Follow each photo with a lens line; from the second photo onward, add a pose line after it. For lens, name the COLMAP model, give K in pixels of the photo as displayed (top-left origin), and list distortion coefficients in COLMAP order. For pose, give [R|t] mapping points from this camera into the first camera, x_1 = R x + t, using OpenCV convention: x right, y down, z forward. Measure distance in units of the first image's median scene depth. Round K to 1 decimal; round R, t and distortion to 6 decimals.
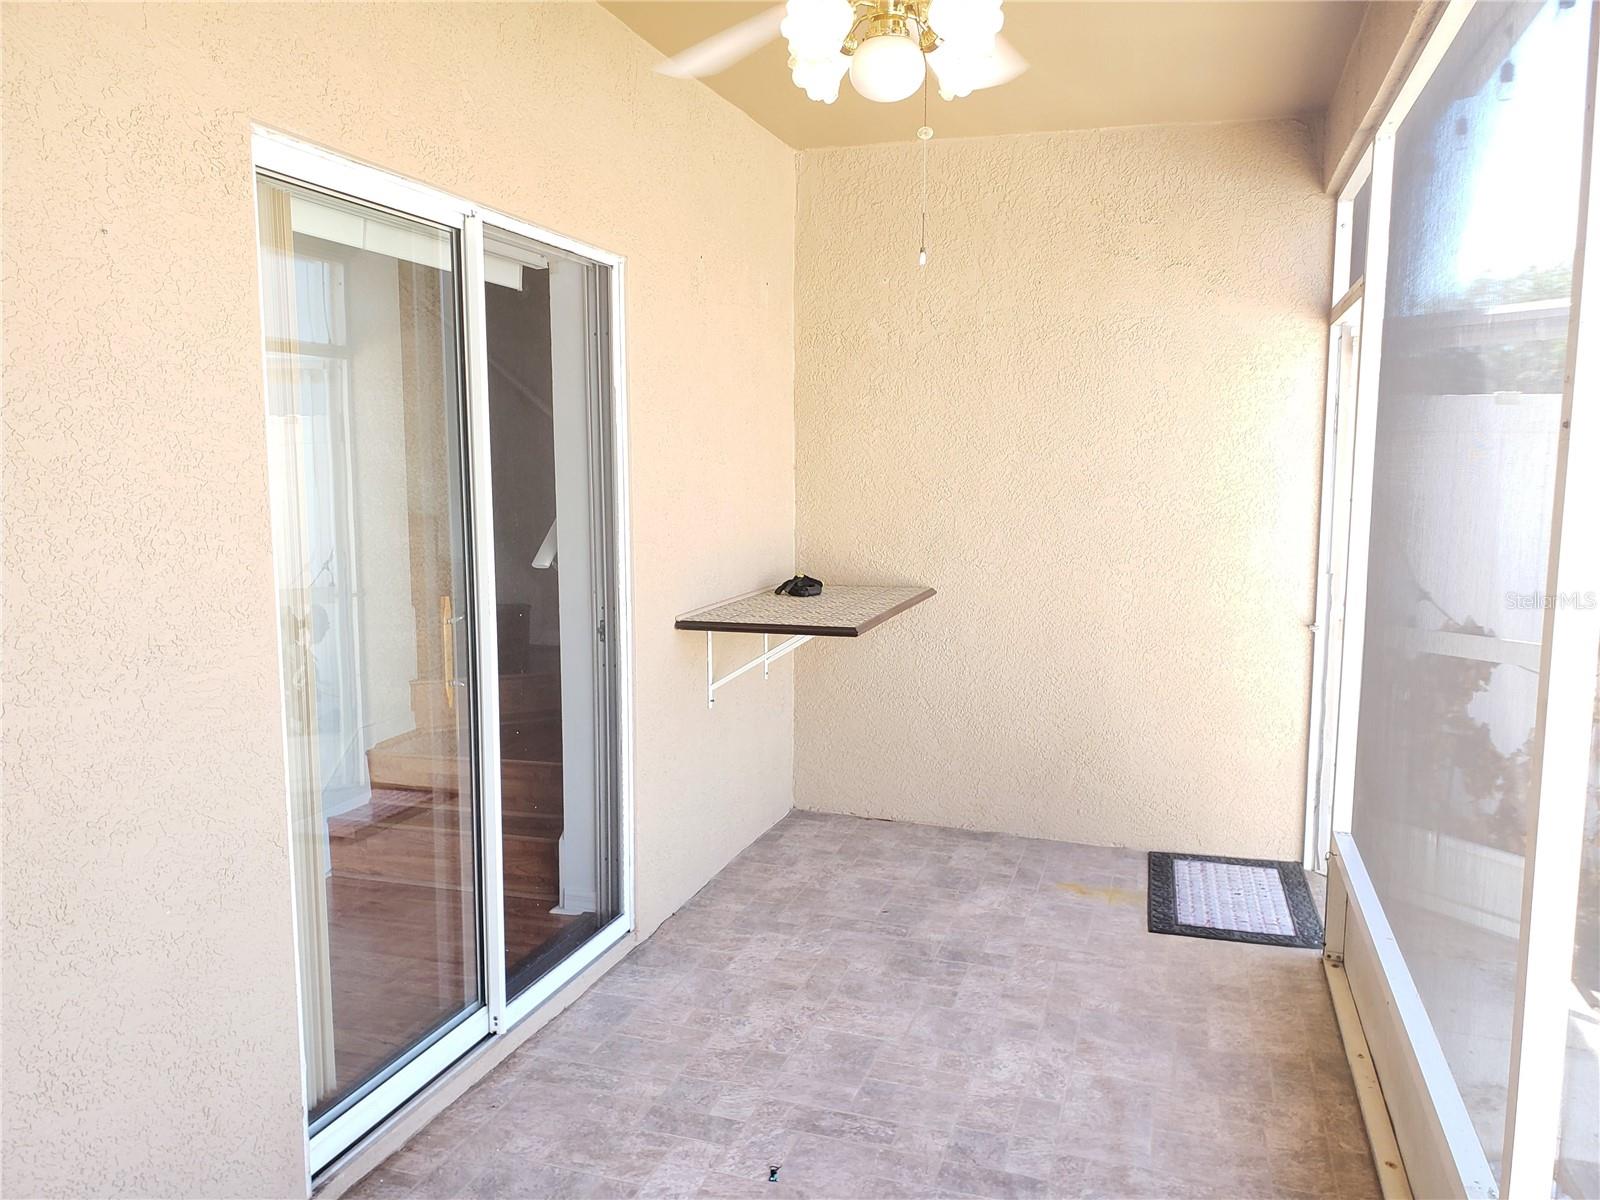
lens RADIAL K [[1342.3, 0, 800.0], [0, 1342.3, 600.0], [0, 0, 1]] dist [0.265540, -0.114169]
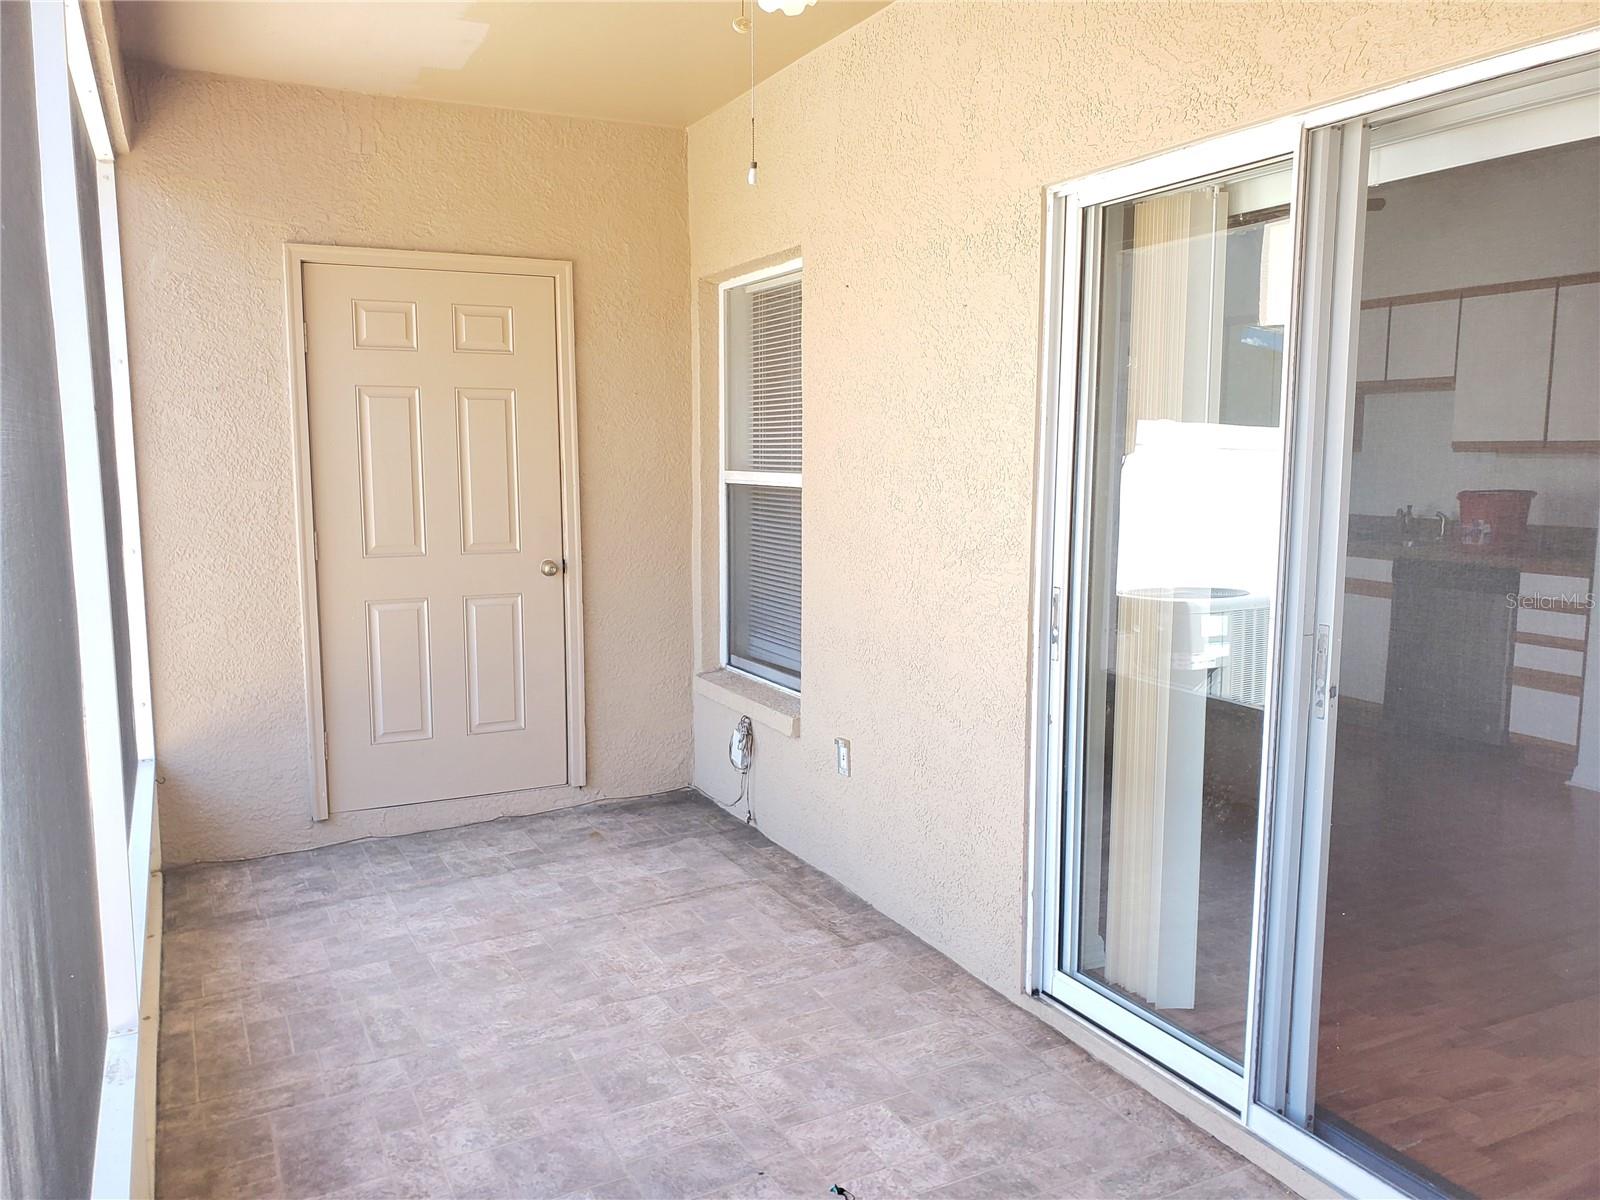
lens RADIAL K [[1342.3, 0, 800.0], [0, 1342.3, 600.0], [0, 0, 1]] dist [0.265540, -0.114169]
pose [[-0.719622, 0.076085, -0.690185, 0.591182], [-0.080563, 0.978117, 0.191825, -0.148990], [0.689677, 0.193645, -0.697744, 1.488095]]
